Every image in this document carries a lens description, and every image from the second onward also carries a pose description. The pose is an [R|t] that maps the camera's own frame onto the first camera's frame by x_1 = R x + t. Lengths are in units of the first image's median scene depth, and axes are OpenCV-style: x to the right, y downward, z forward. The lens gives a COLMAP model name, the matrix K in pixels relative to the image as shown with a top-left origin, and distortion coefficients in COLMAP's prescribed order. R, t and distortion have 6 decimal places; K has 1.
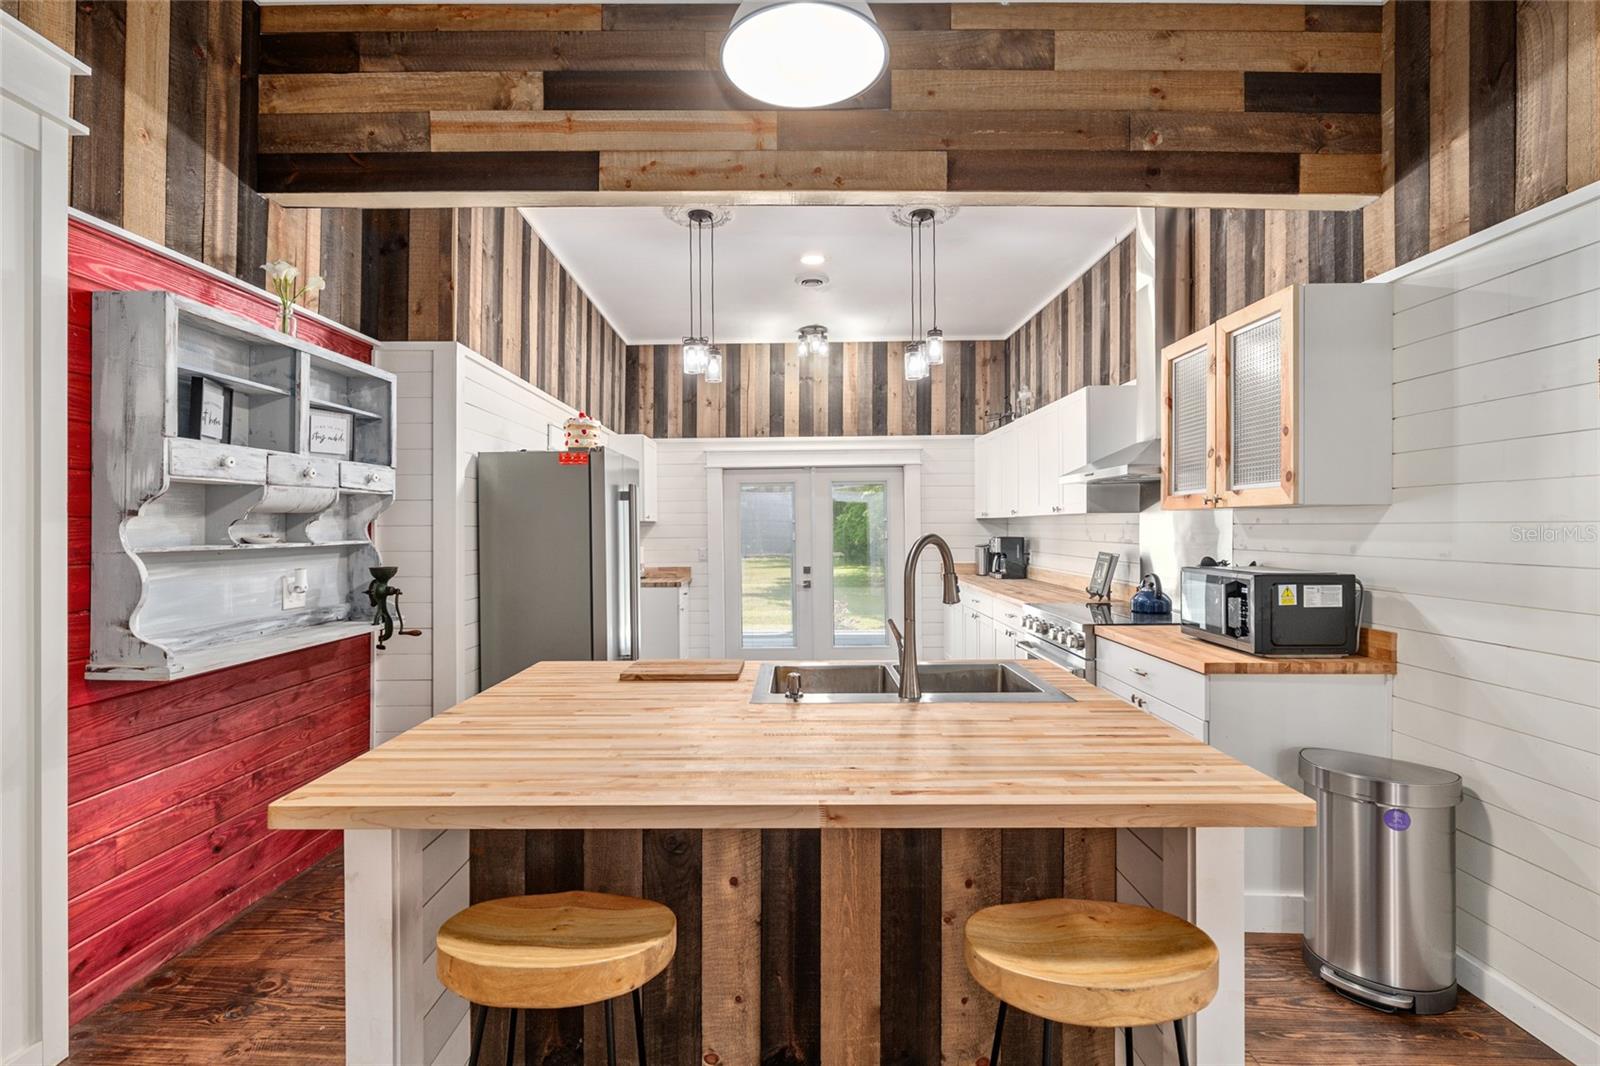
lens RADIAL K [[727.5, 0, 797.8], [0, 727.5, 527.7], [0, 0, 1]] dist [0.001552, -0.000357]
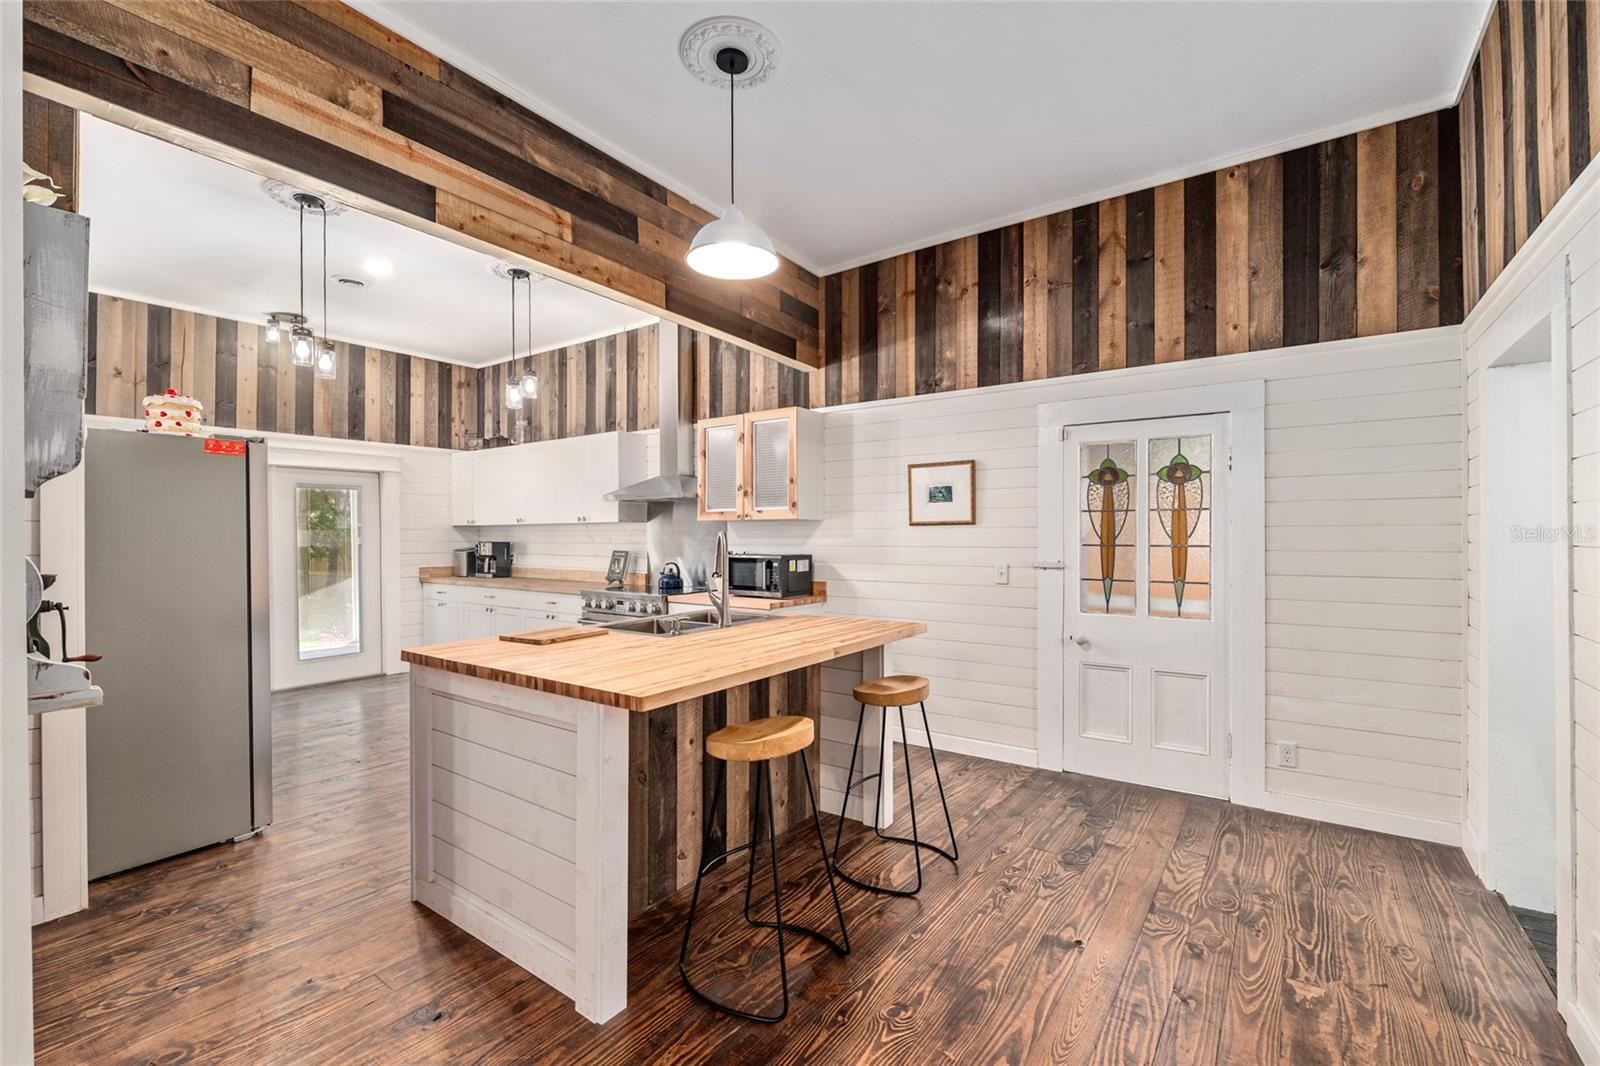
lens RADIAL K [[692.1, 0, 797.9], [0, 692.1, 532.1], [0, 0, 1]] dist [-0.002234, -0.000331]
pose [[0.565710, 0.007928, 0.824566, -0.821987], [0.000931, 0.999947, -0.010253, 0.021696], [-0.824604, 0.006568, 0.565673, -0.051740]]
